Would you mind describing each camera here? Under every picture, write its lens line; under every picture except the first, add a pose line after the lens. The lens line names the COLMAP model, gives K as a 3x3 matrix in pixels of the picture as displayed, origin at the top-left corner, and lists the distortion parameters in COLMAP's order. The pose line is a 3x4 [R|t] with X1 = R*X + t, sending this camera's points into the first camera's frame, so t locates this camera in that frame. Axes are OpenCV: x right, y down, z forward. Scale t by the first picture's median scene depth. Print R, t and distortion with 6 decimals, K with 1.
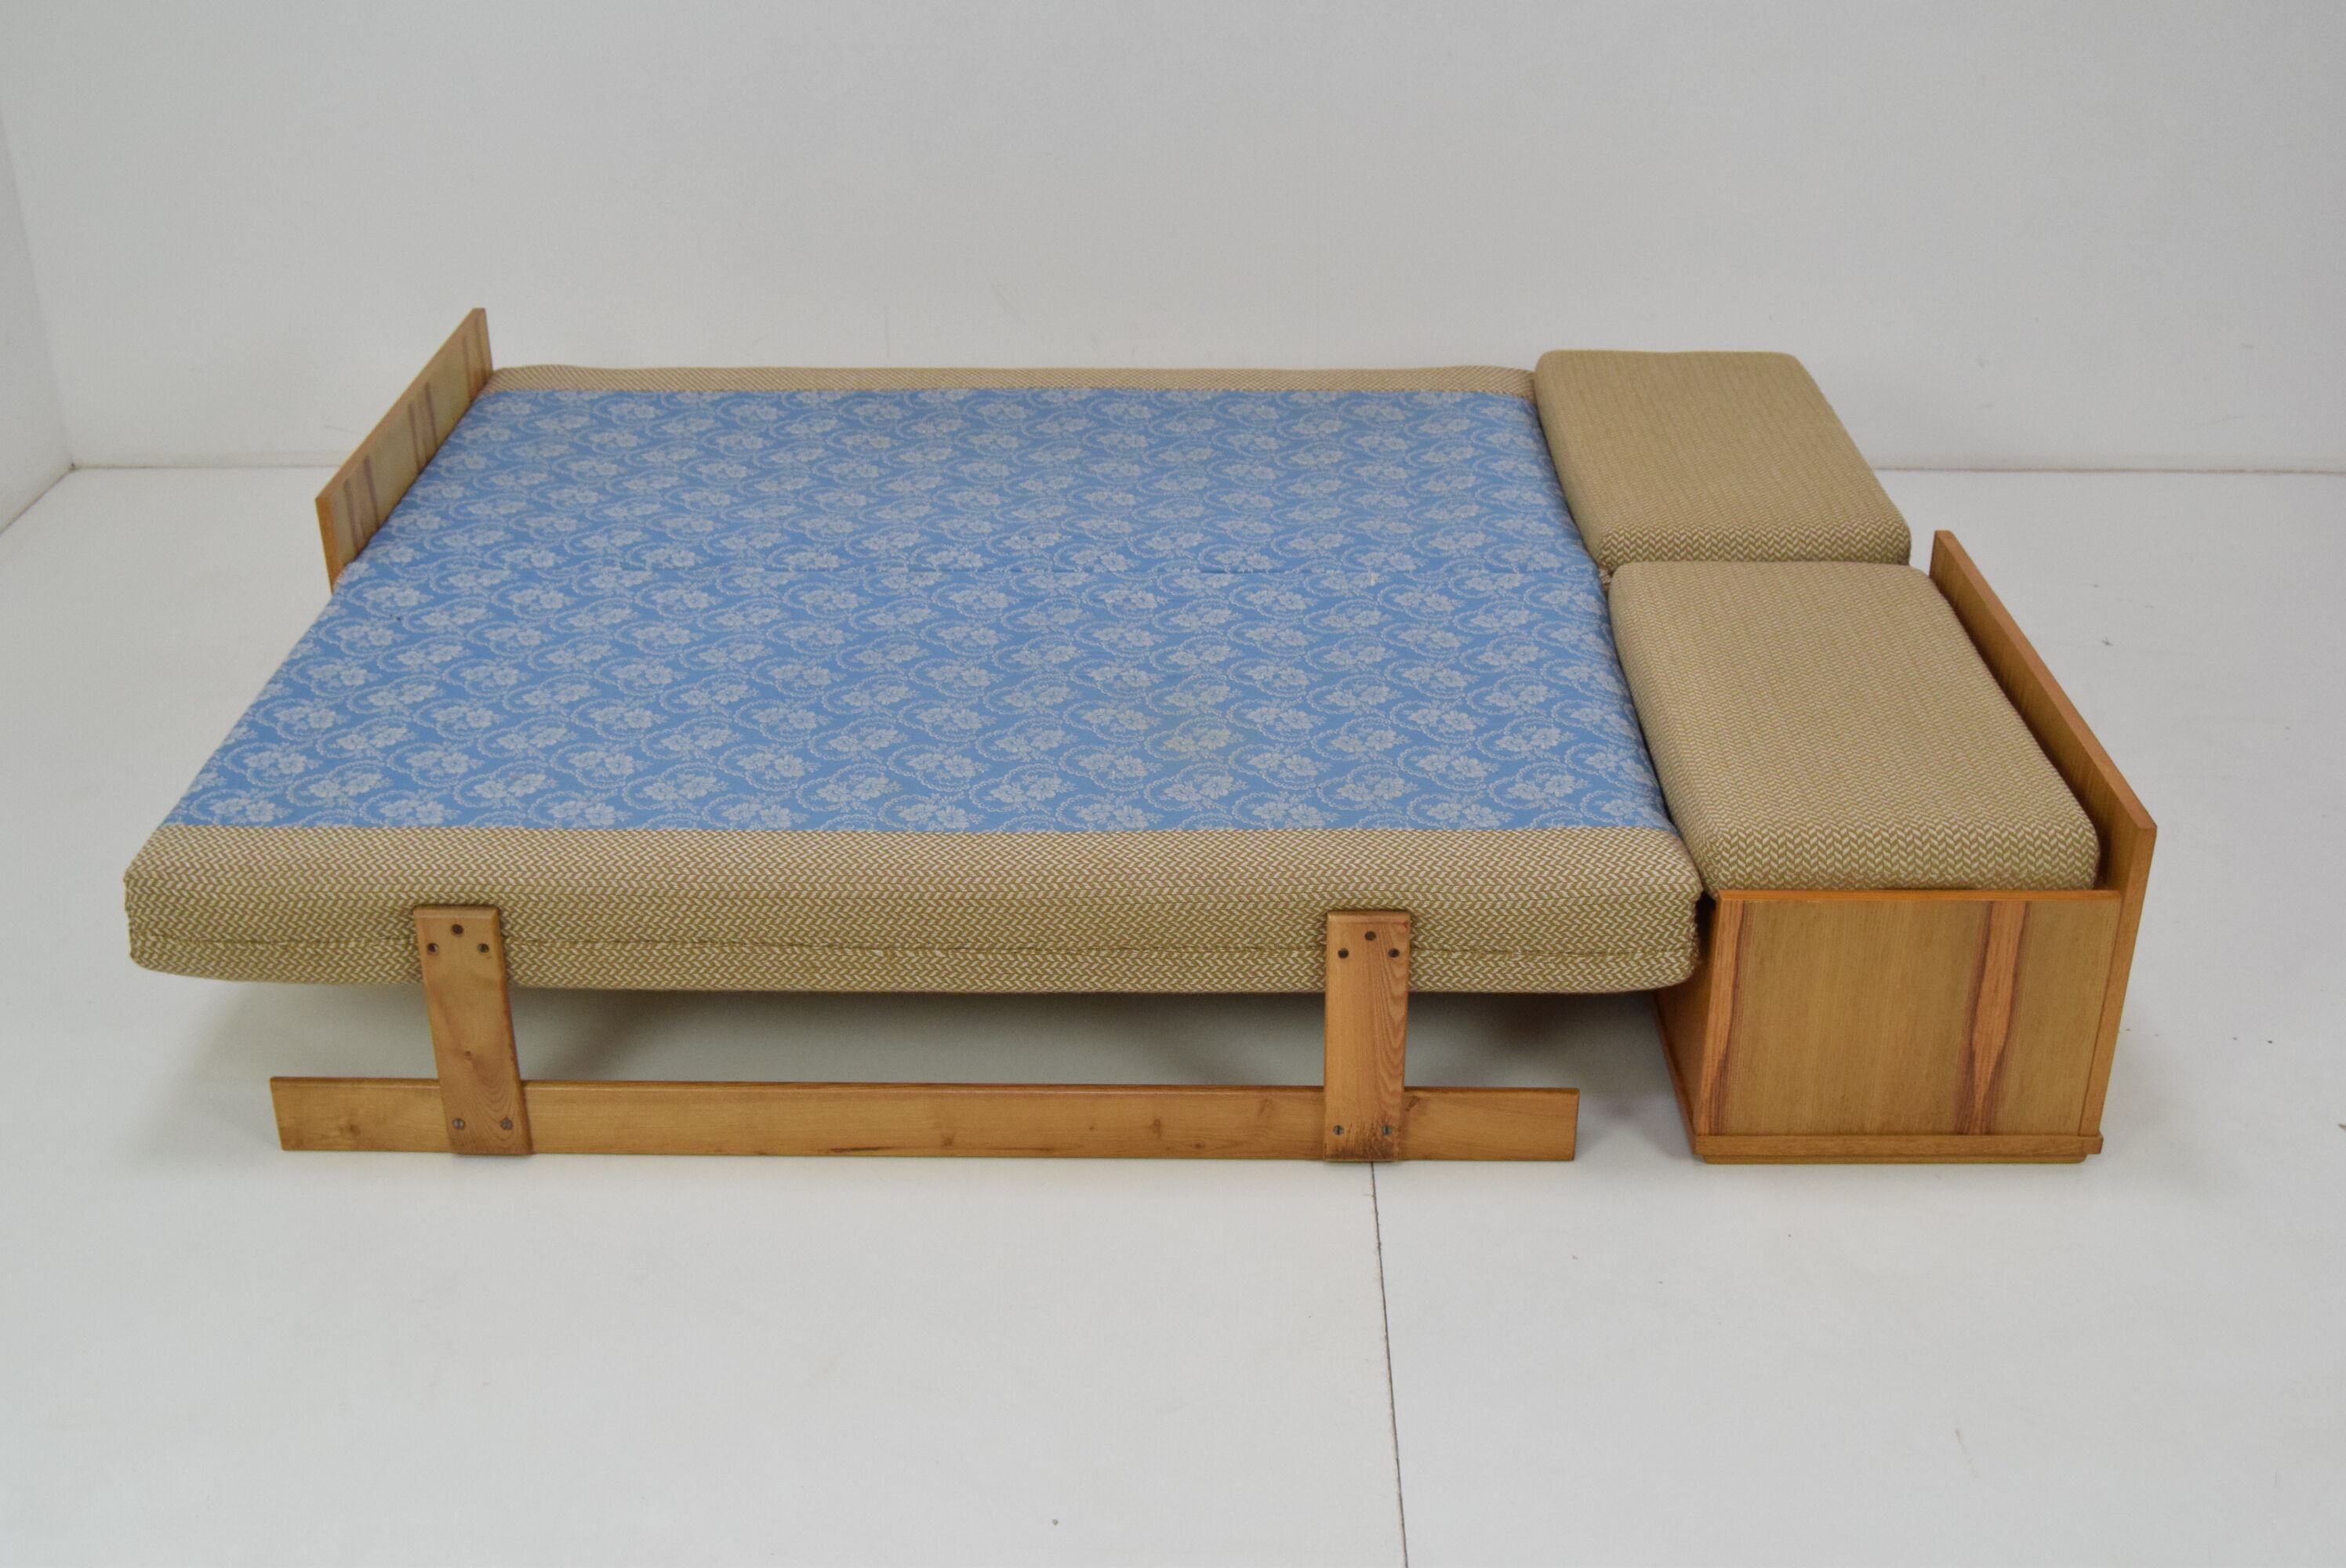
lens RADIAL K [[2561.3, 0, 1176.7], [0, 2561.3, 768.1], [0, 0, 1]] dist [-0.061159, 0.000000]
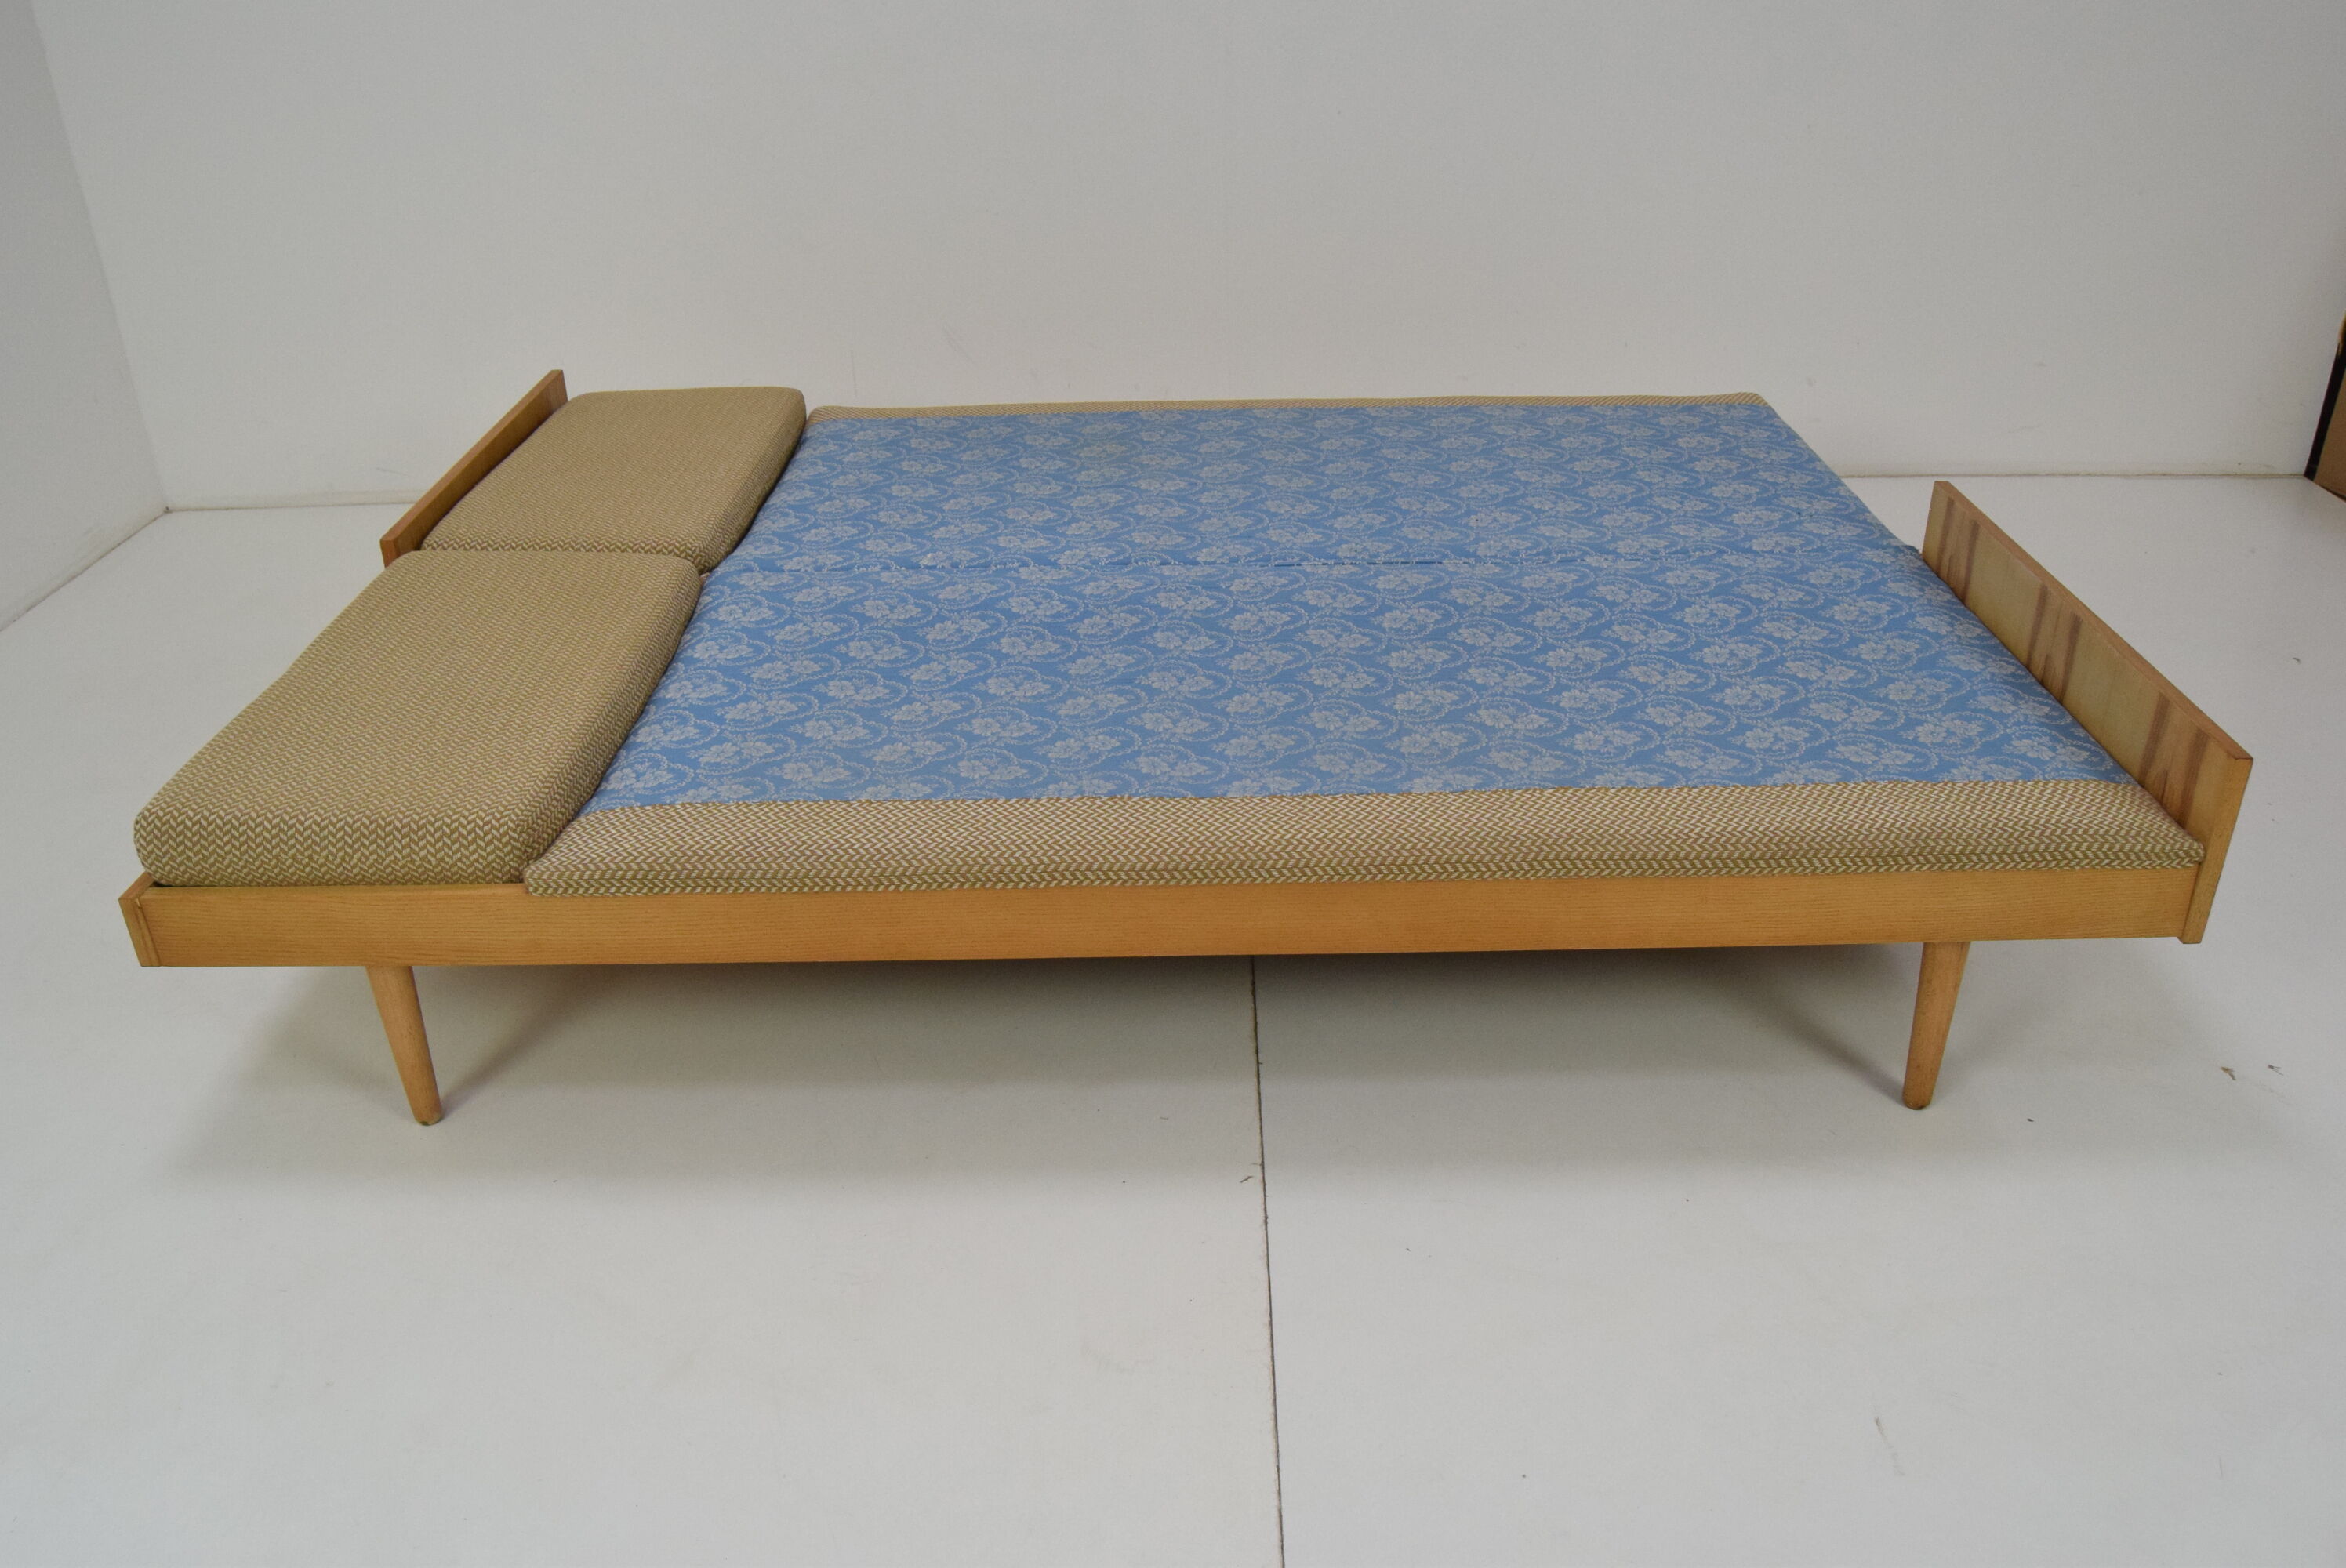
lens RADIAL K [[1850.3, 0, 1170.4], [0, 1850.3, 782.3], [0, 0, 1]] dist [-0.094182, 0.031277]
pose [[-0.999632, 0.026461, 0.005966, -0.030152], [0.019846, 0.563554, 0.825841, -0.754278], [0.018490, 0.825655, -0.563872, 1.750687]]
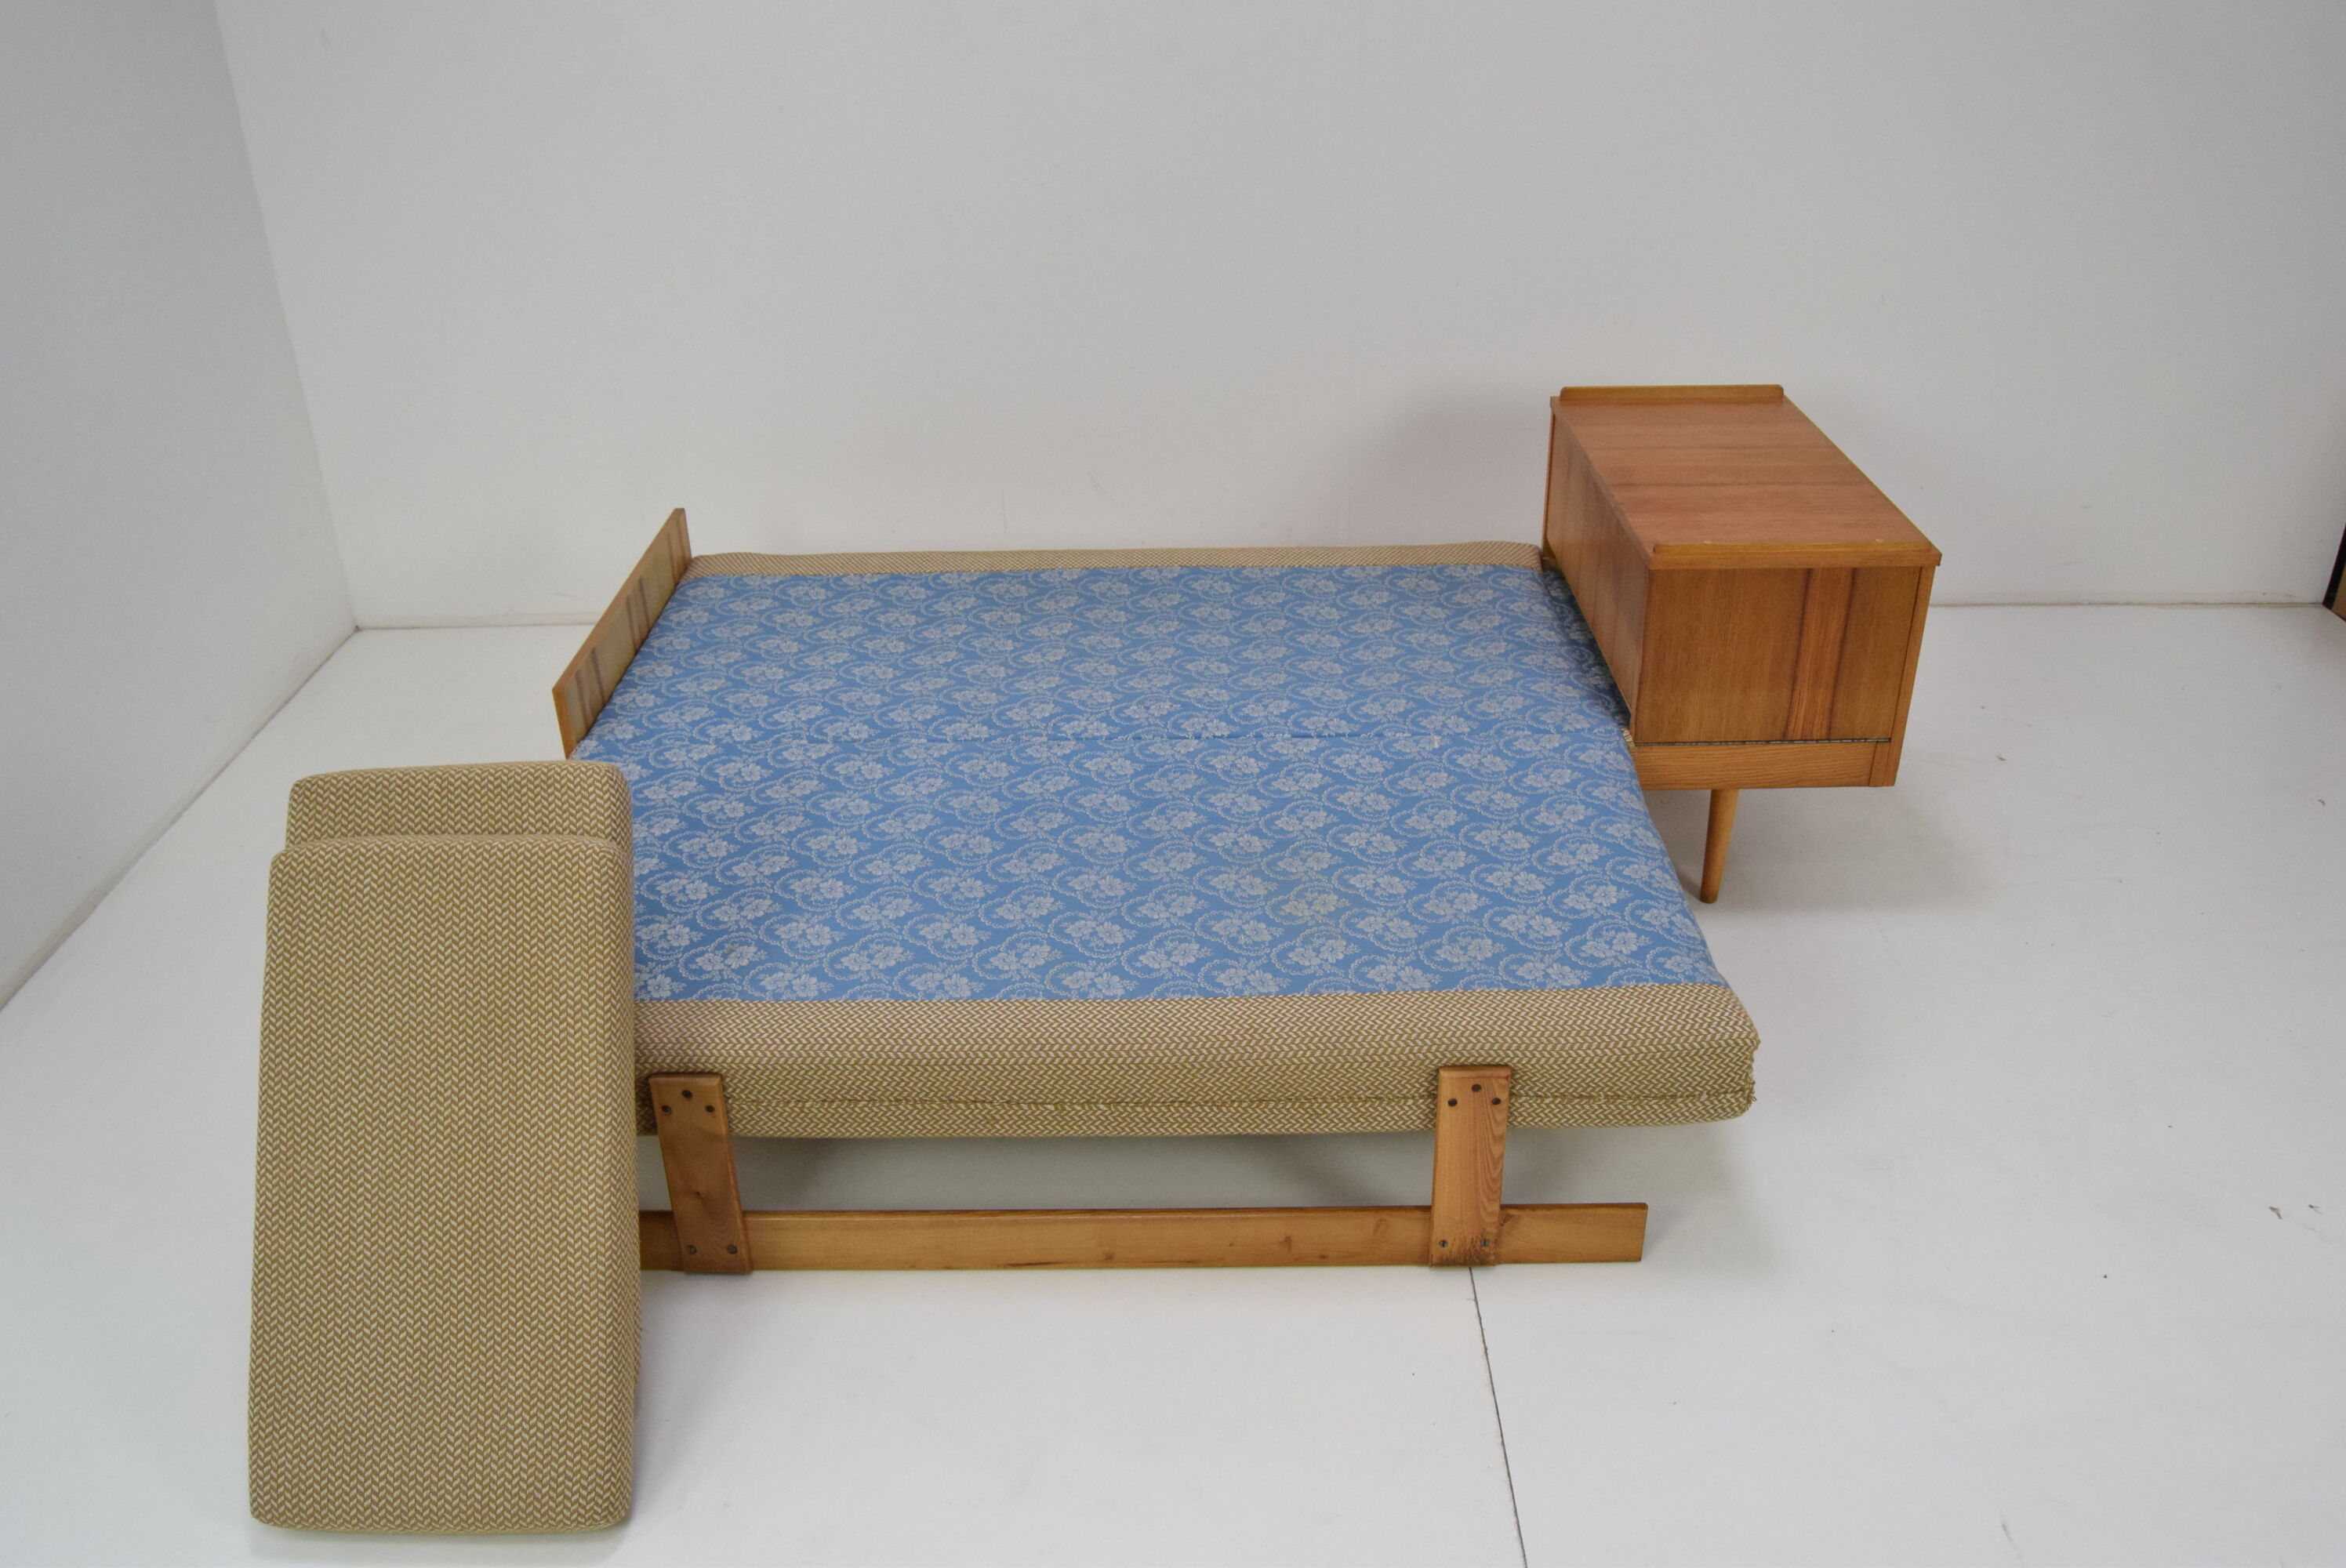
lens RADIAL K [[1850.3, 0, 1168.3], [0, 1850.3, 778.7], [0, 0, 1]] dist [-0.094182, 0.031277]
pose [[0.999850, -0.017292, 0.000219, -0.057144], [0.017288, 0.999752, 0.014054, -0.082220], [-0.000462, -0.014048, 0.999901, 0.157369]]
